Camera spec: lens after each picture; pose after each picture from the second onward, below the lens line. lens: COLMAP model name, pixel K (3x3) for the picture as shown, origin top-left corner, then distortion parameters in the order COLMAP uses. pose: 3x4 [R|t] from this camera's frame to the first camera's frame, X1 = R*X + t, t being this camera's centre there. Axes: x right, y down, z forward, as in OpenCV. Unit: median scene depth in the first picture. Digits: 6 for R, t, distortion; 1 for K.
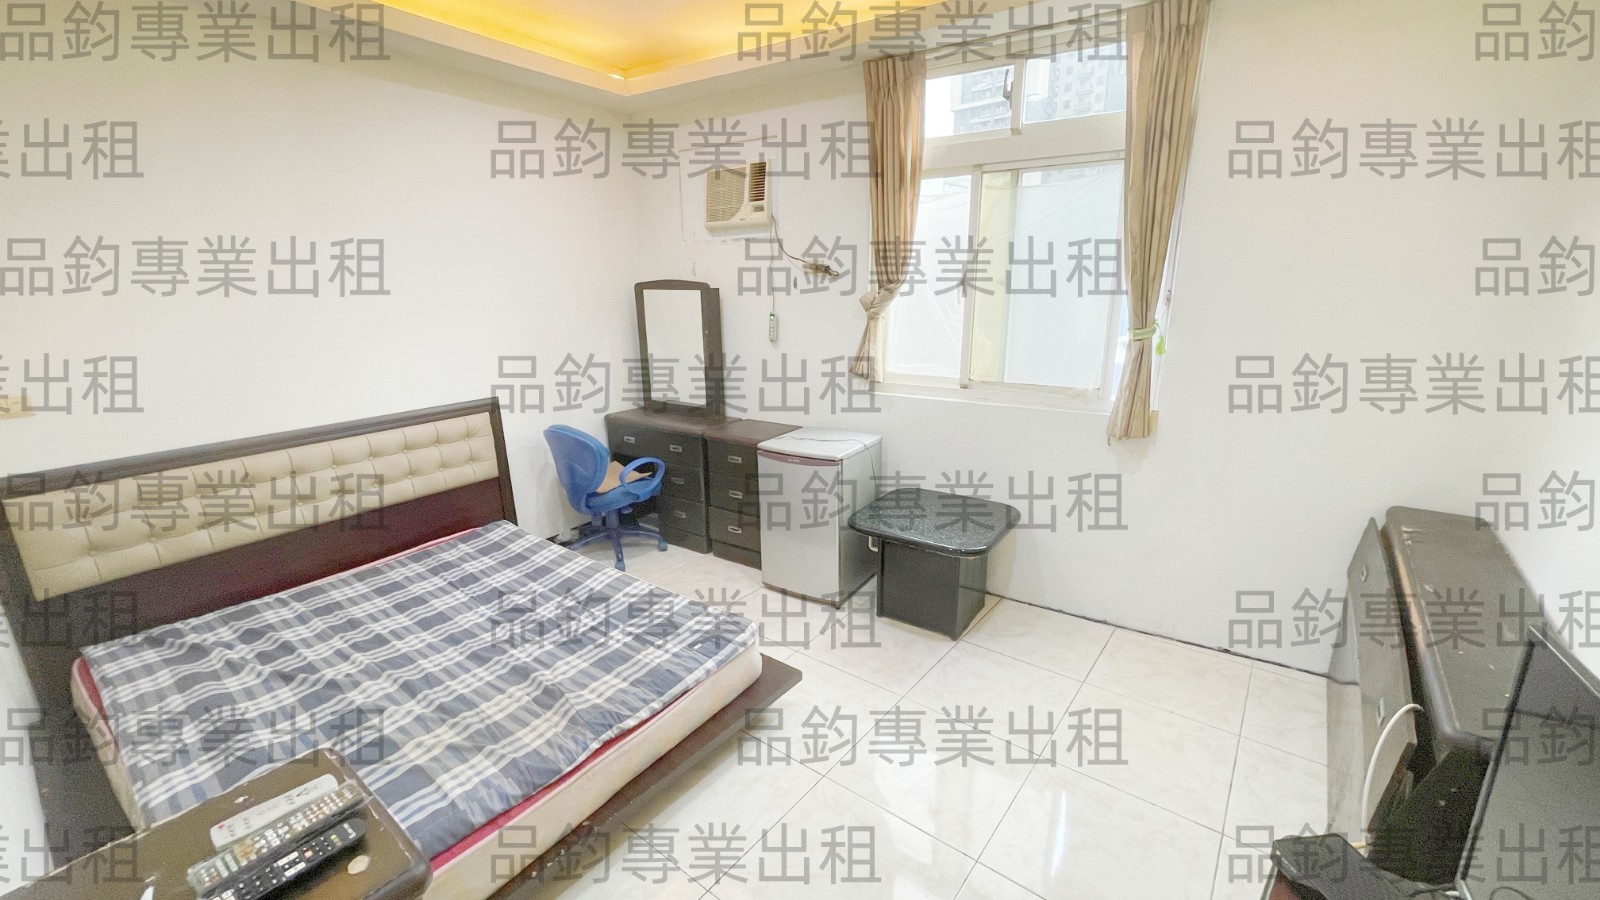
lens RADIAL K [[644.2, 0, 797.7], [0, 644.2, 454.5], [0, 0, 1]] dist [0.000661, 0.000470]
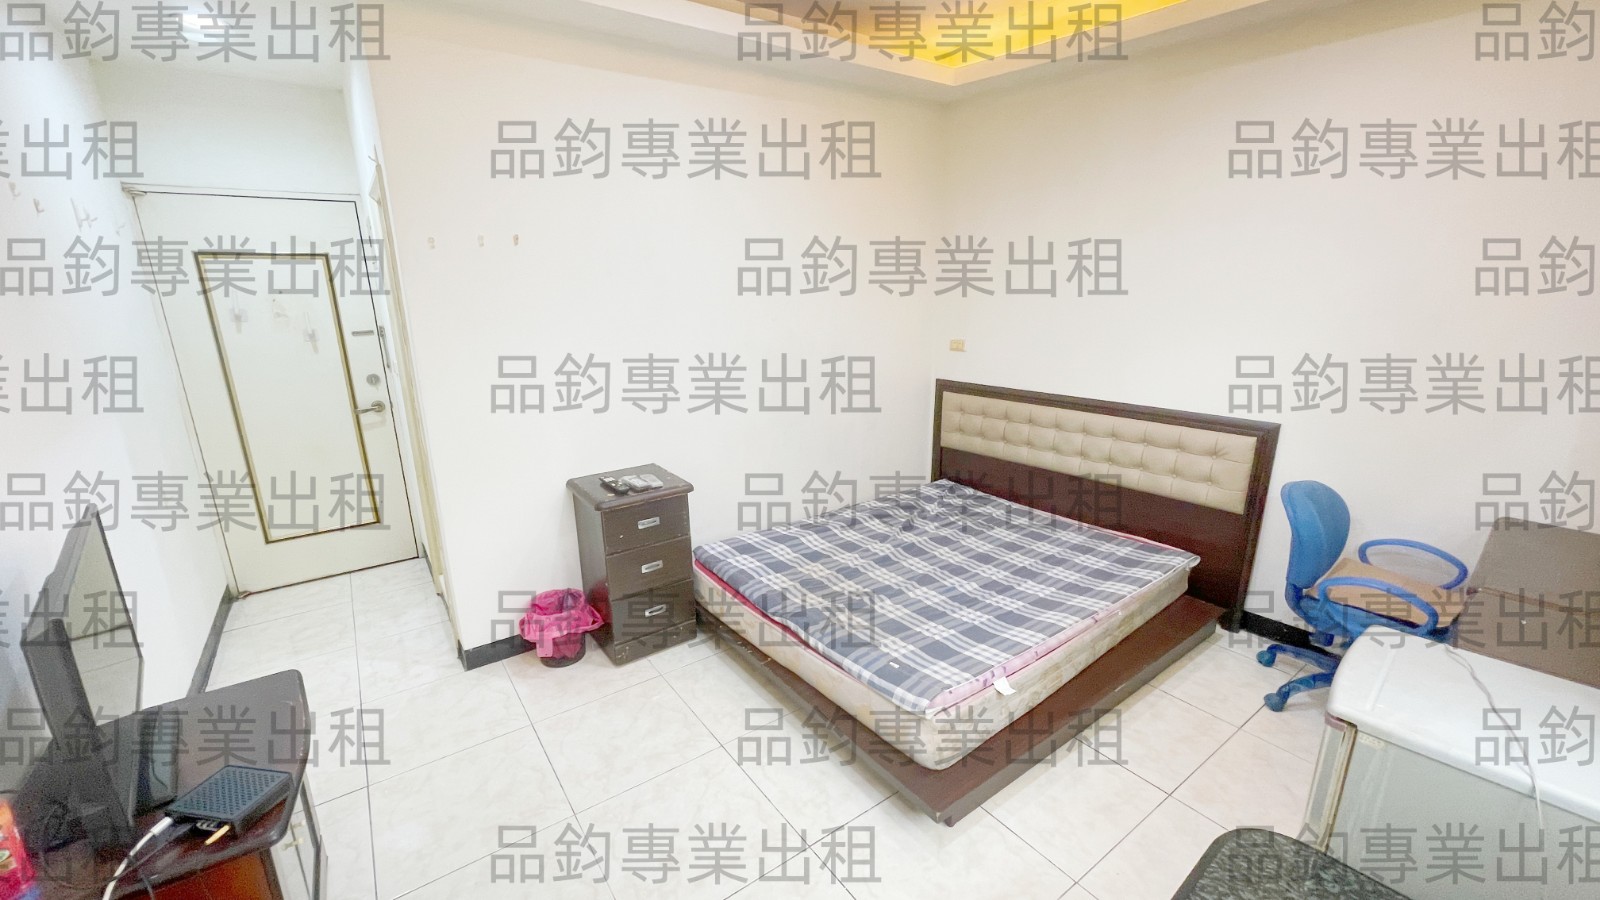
lens RADIAL K [[641.7, 0, 792.2], [0, 641.7, 450.5], [0, 0, 1]] dist [-0.001102, -0.000293]
pose [[-0.298451, 0.259223, -0.918548, 0.551110], [-0.227143, 0.915466, 0.332156, -0.227308], [0.927002, 0.307774, -0.214342, 0.753400]]
